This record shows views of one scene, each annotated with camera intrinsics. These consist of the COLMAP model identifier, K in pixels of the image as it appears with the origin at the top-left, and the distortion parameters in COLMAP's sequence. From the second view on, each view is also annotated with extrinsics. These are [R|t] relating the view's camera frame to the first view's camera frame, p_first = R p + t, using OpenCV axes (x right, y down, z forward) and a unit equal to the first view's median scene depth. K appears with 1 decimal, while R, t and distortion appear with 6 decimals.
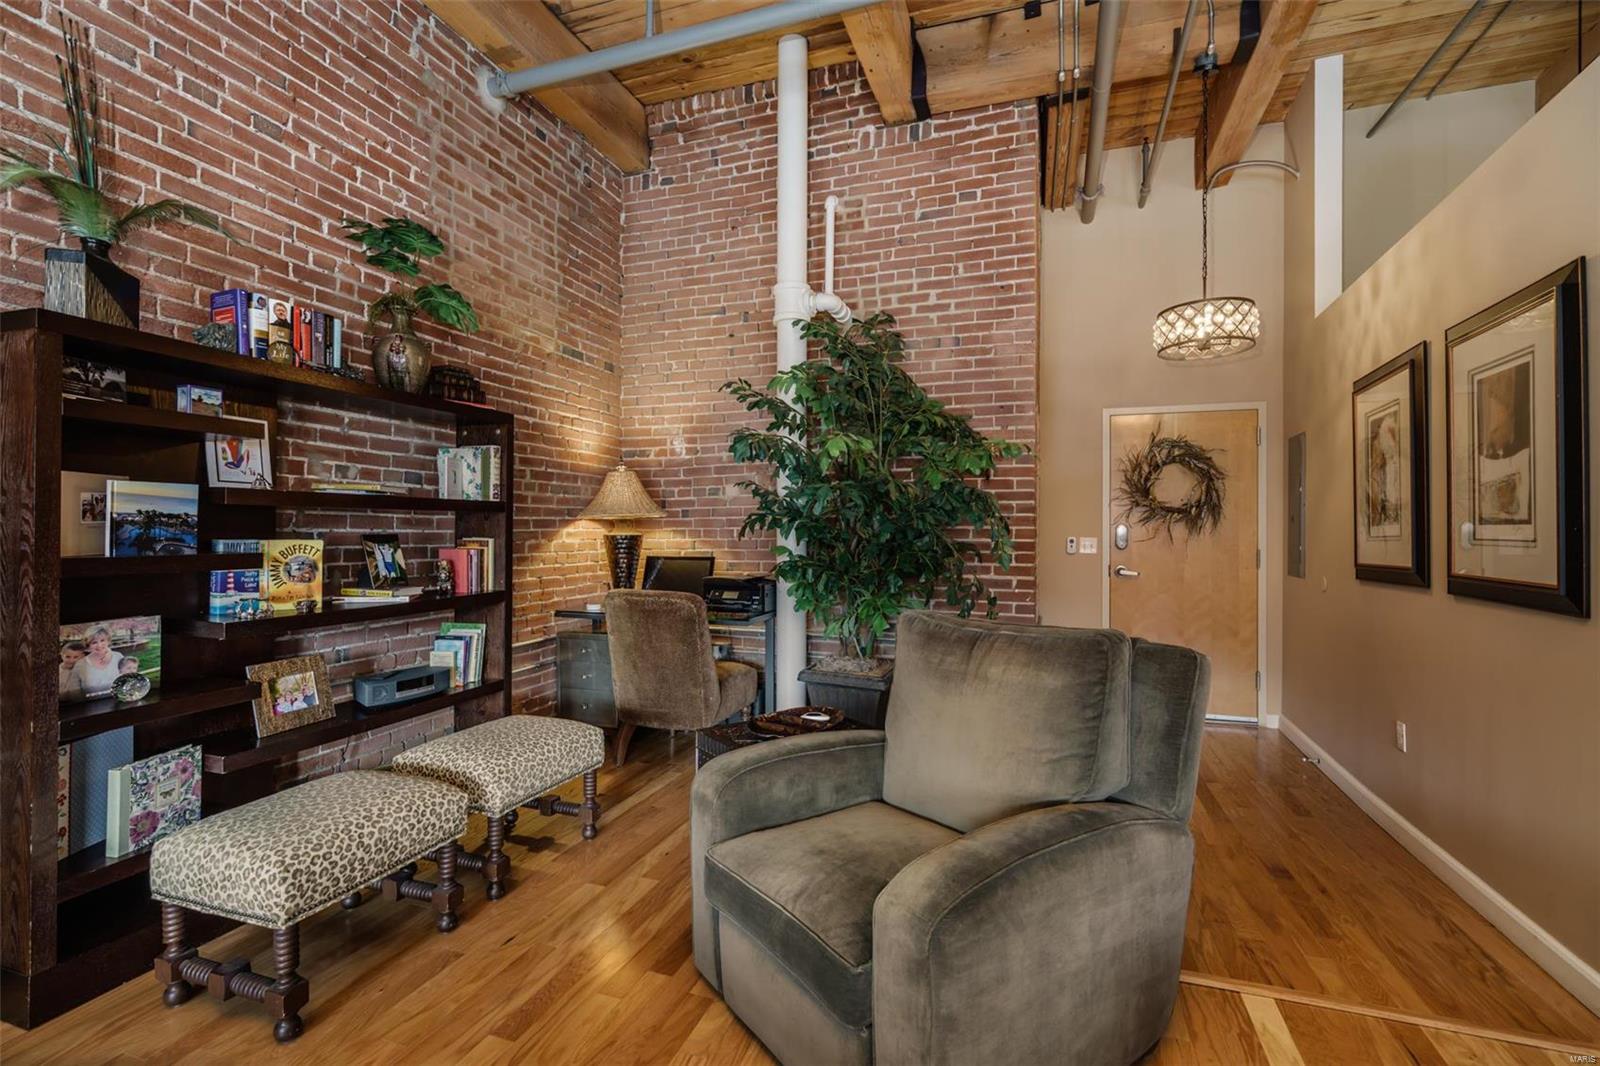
lens RADIAL K [[716.7, 0, 800.0], [0, 716.7, 529.6], [0, 0, 1]] dist [-0.005499, 0.002751]
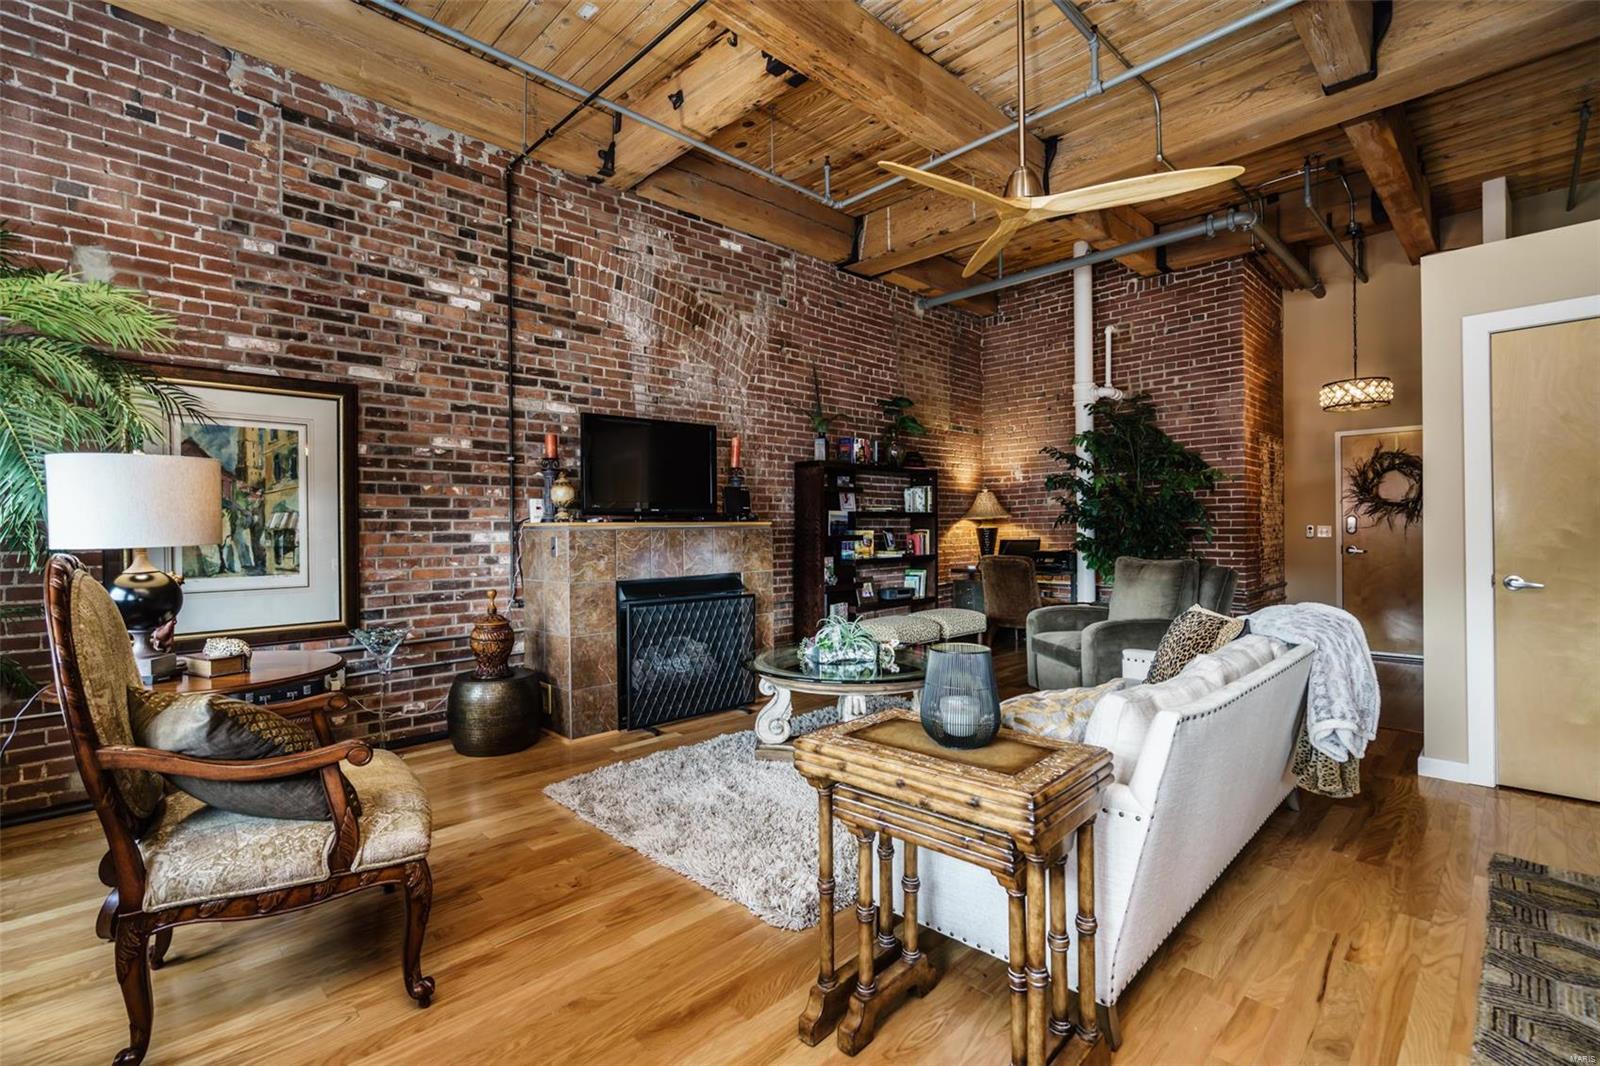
lens RADIAL K [[716.7, 0, 797.2], [0, 716.7, 528.7], [0, 0, 1]] dist [-0.005499, 0.002751]
pose [[0.894611, -0.013167, -0.446652, 0.145085], [0.014555, 0.999894, -0.000324, 0.003919], [0.446609, -0.006211, 0.894708, -0.916777]]
